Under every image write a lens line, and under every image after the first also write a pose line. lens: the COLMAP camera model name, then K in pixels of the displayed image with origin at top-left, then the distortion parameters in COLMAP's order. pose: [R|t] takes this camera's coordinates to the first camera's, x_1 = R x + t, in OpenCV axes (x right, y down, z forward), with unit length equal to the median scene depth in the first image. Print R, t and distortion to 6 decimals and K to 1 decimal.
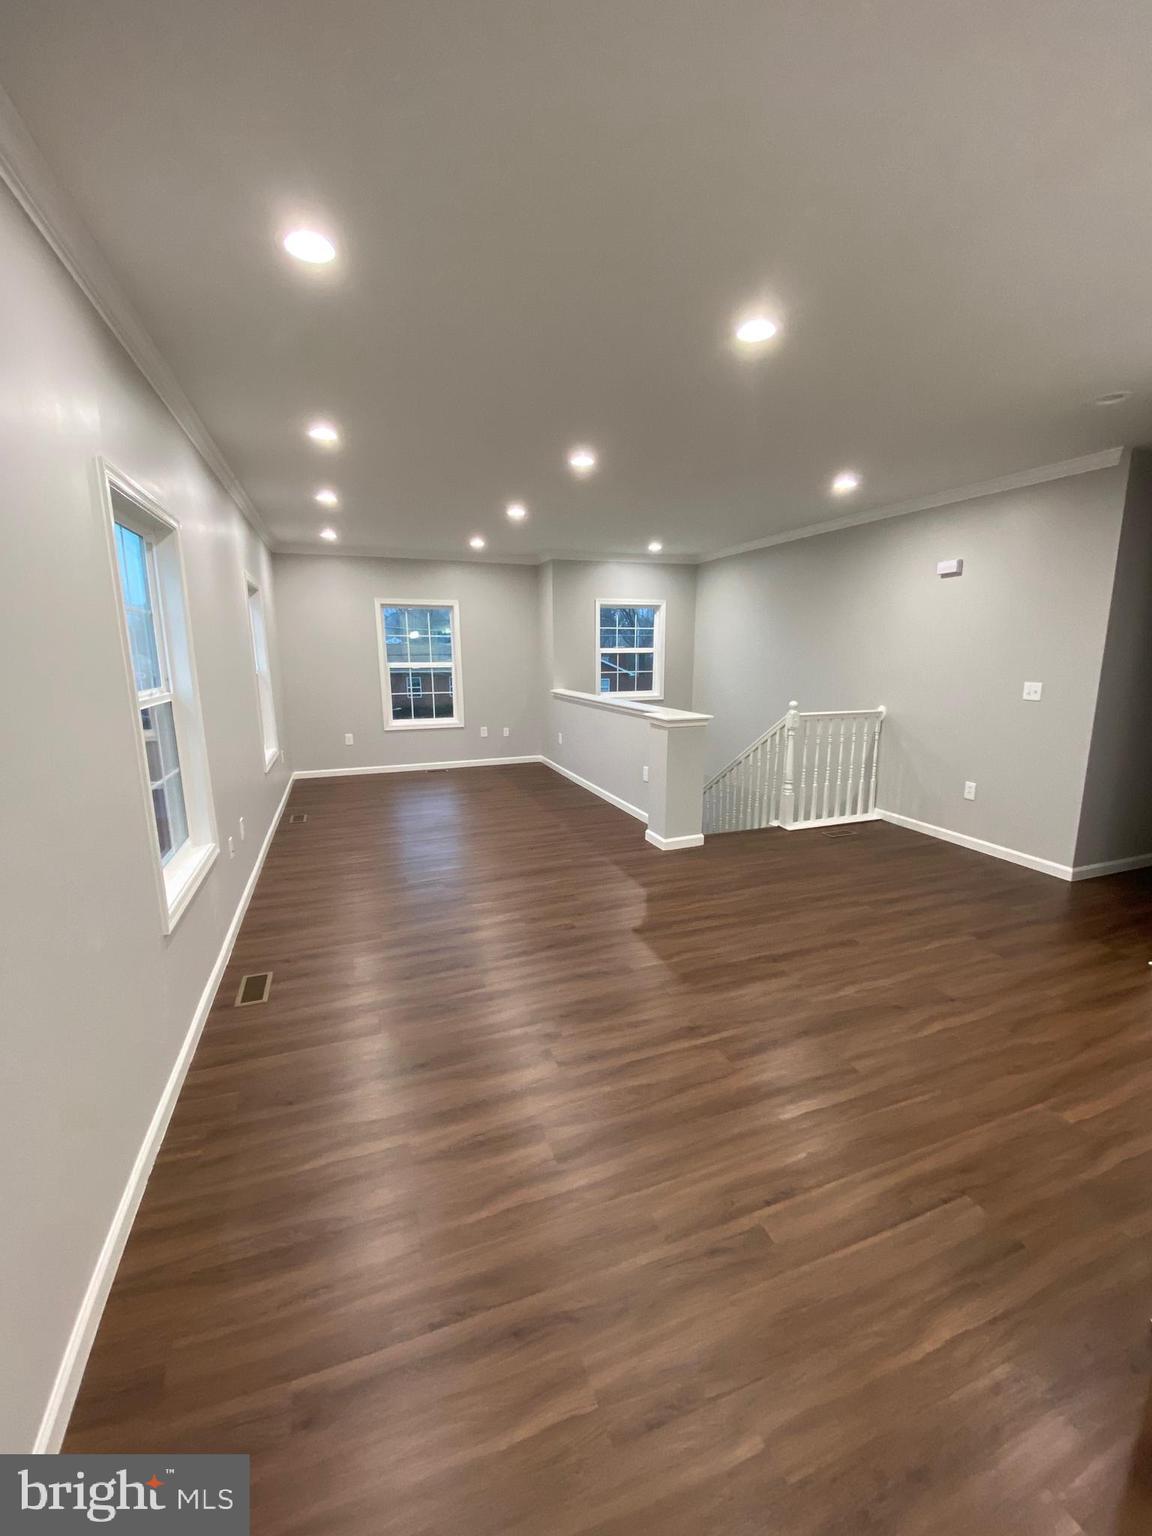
lens RADIAL K [[614.6, 0, 573.2], [0, 614.6, 770.4], [0, 0, 1]] dist [0.049623, -0.041621]
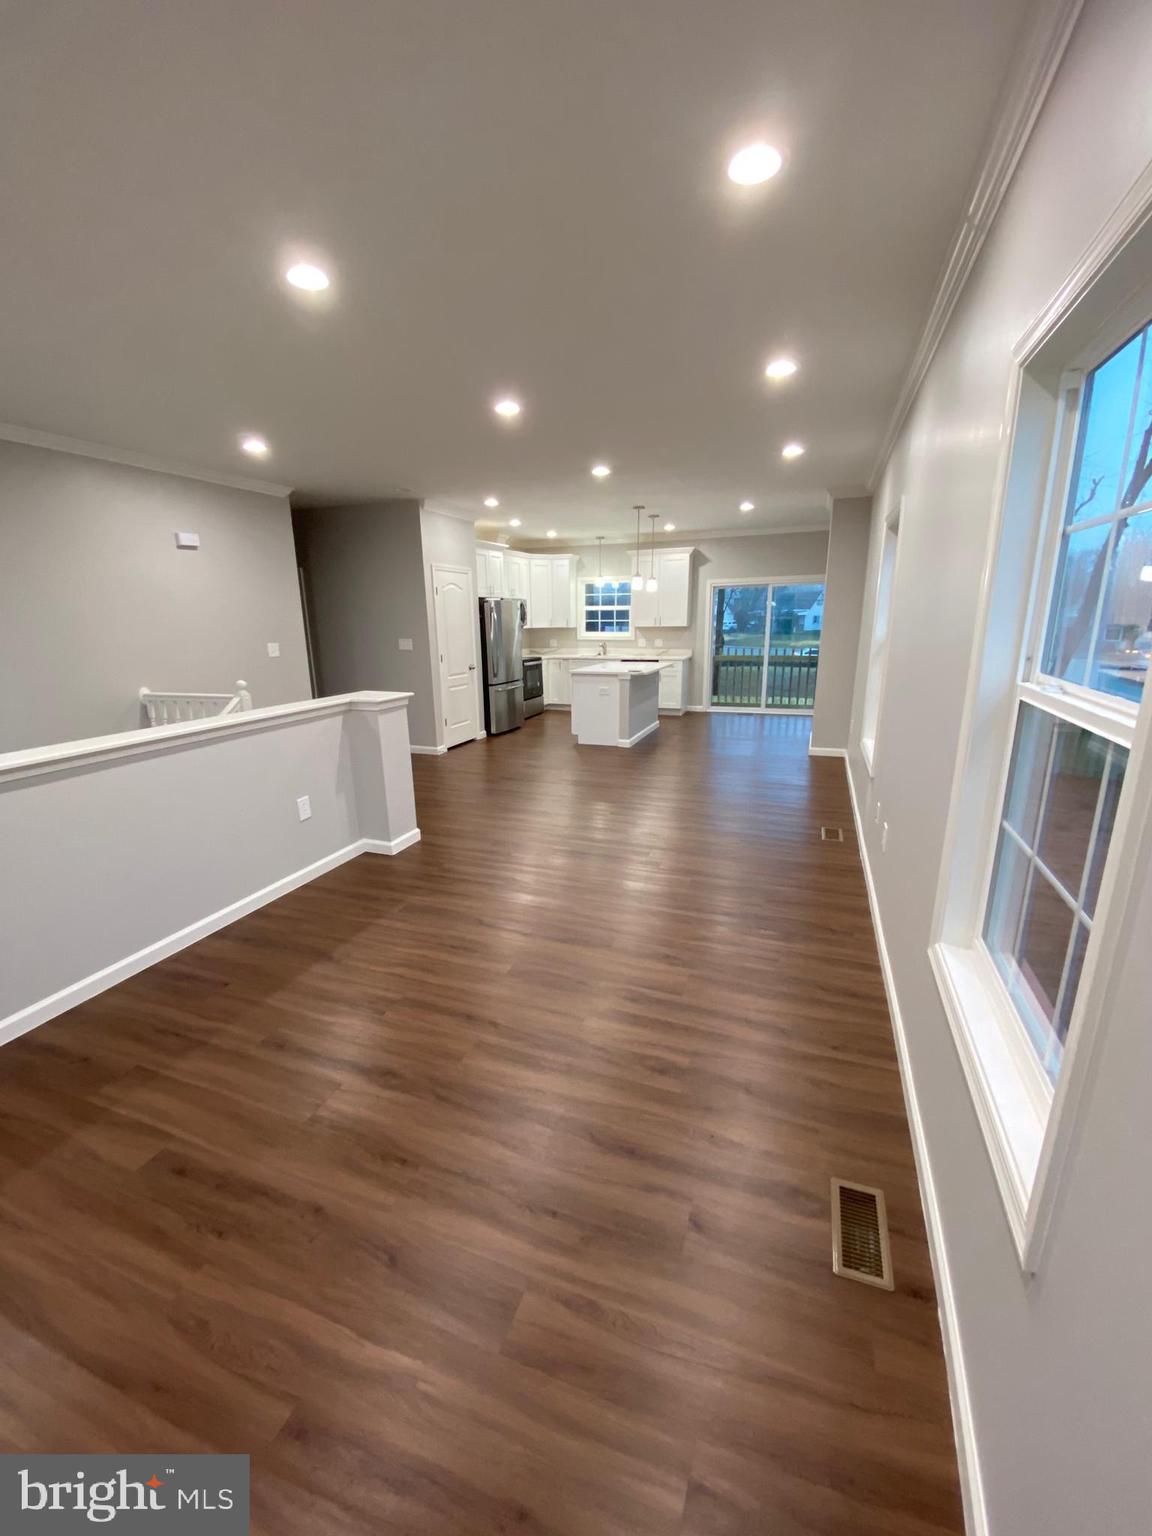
lens RADIAL K [[614.6, 0, 573.2], [0, 614.6, 770.4], [0, 0, 1]] dist [0.049623, -0.041621]
pose [[-0.752110, -0.147021, 0.642429, -0.599831], [0.146121, 0.913336, 0.380086, -0.279037], [-0.642634, 0.379739, -0.665447, 1.437356]]
